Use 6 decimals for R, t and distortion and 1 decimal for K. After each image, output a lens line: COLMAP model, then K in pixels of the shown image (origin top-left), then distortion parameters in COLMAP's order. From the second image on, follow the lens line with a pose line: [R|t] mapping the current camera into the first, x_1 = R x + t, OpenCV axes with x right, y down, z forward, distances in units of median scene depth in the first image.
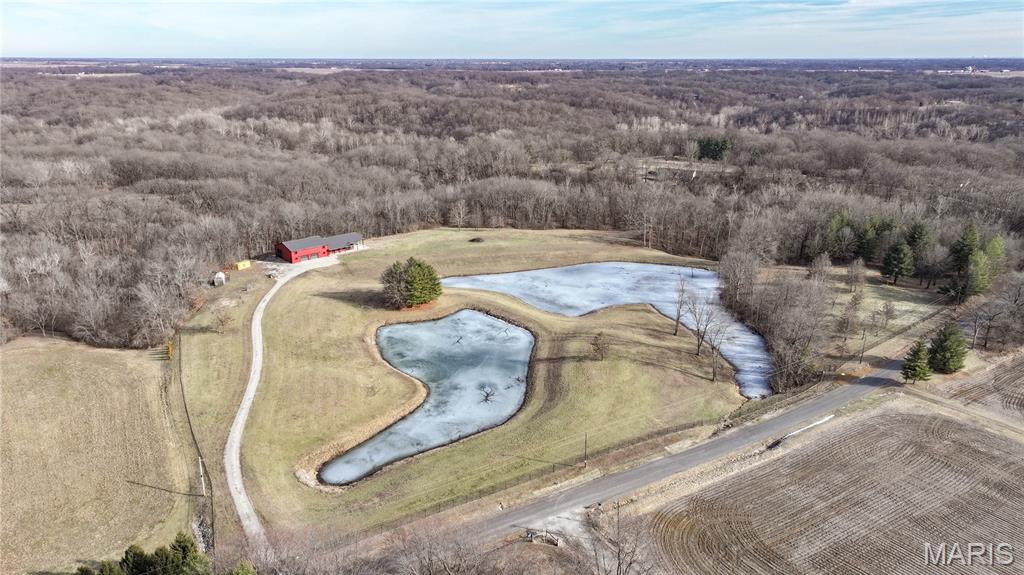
lens RADIAL K [[770.7, 0, 511.4], [0, 770.7, 291.1], [0, 0, 1]] dist [0.007804, 0.002148]
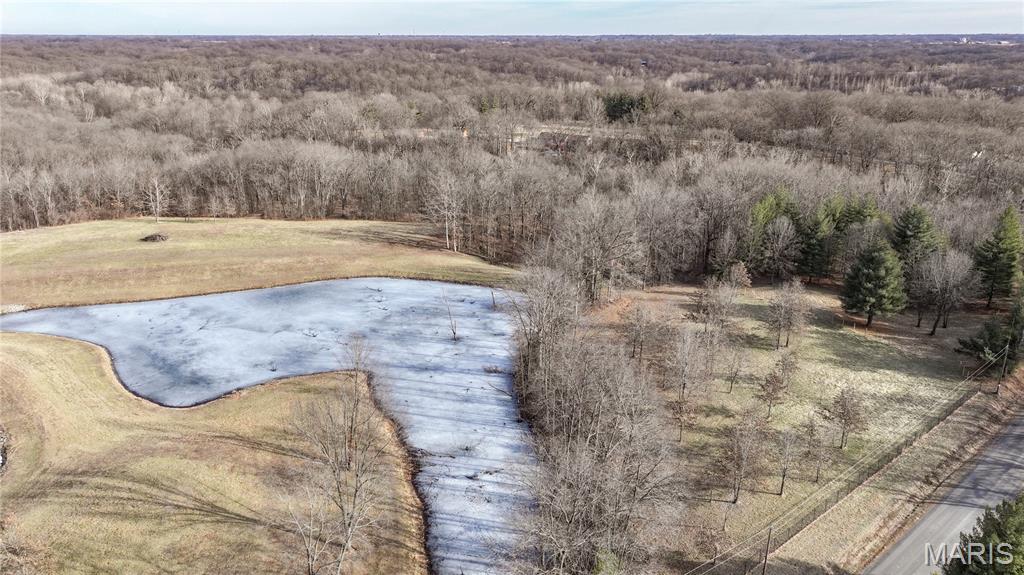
lens RADIAL K [[770.7, 0, 484.0], [0, 770.7, 268.4], [0, 0, 1]] dist [0.007804, 0.002148]
pose [[0.999864, 0.000853, -0.016470, 0.197292], [-0.001091, 0.999895, -0.014475, -0.032077], [0.016456, 0.014491, 0.999760, 0.381411]]
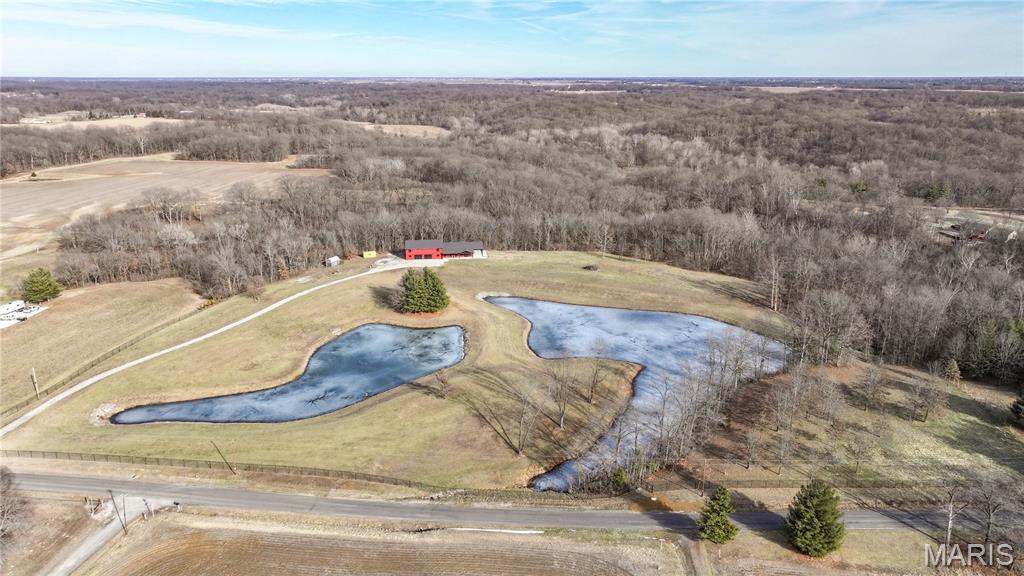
lens RADIAL K [[770.7, 0, 509.3], [0, 770.7, 285.5], [0, 0, 1]] dist [0.007804, 0.002148]
pose [[0.760185, 0.168934, -0.627359, 0.439207], [-0.186796, 0.981664, 0.037996, -0.056927], [0.622275, 0.088304, 0.777802, 0.181543]]
